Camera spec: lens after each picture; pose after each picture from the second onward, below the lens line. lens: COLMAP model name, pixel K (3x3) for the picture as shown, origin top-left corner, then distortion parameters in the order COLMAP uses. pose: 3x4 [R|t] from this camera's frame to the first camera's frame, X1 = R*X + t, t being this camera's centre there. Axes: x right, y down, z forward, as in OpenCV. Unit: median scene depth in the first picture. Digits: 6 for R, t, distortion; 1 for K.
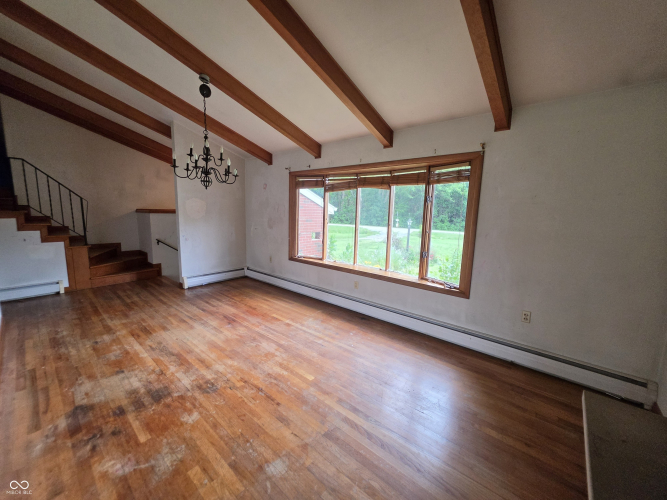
lens RADIAL K [[269.1, 0, 333.0], [0, 269.1, 248.8], [0, 0, 1]] dist [0.000760, -0.000017]
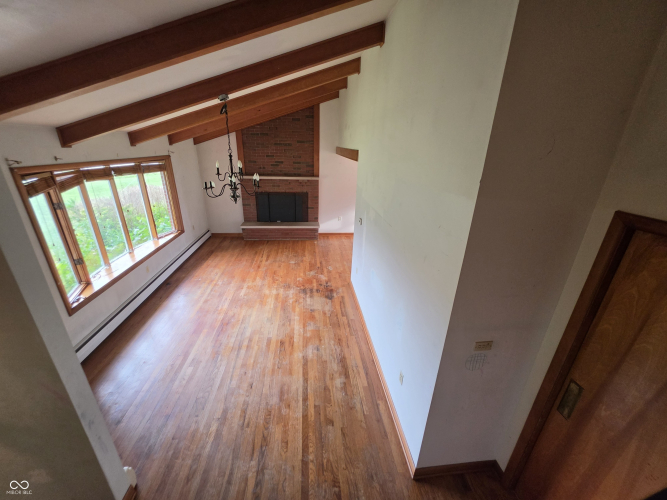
lens RADIAL K [[269.1, 0, 334.2], [0, 269.1, 250.9], [0, 0, 1]] dist [0.000760, -0.000017]
pose [[-0.730058, -0.291492, 0.618100, -1.686029], [0.051571, 0.878389, 0.475155, -0.620986], [-0.681437, 0.378767, -0.626243, 1.678645]]
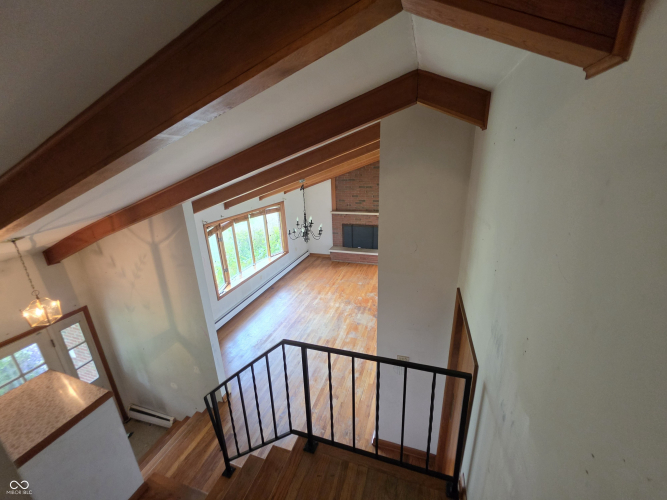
lens RADIAL K [[269.1, 0, 335.7], [0, 269.1, 249.8], [0, 0, 1]] dist [0.000760, -0.000017]
pose [[-0.394192, -0.298947, 0.869047, -2.265571], [0.150554, 0.911835, 0.381956, -0.896934], [-0.906612, 0.281403, -0.314430, 1.556465]]
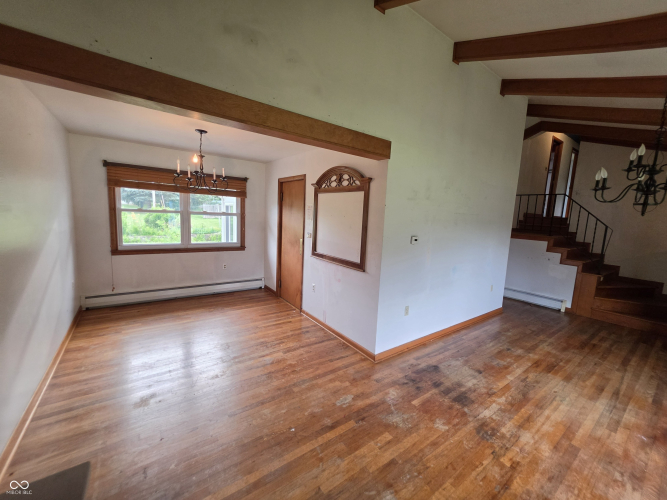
lens RADIAL K [[269.1, 0, 336.6], [0, 269.1, 247.8], [0, 0, 1]] dist [0.000760, -0.000017]
pose [[-0.219754, 0.089572, -0.971435, 0.403365], [-0.192942, 0.972116, 0.133281, -0.096595], [0.956285, 0.216719, -0.196344, 0.474087]]
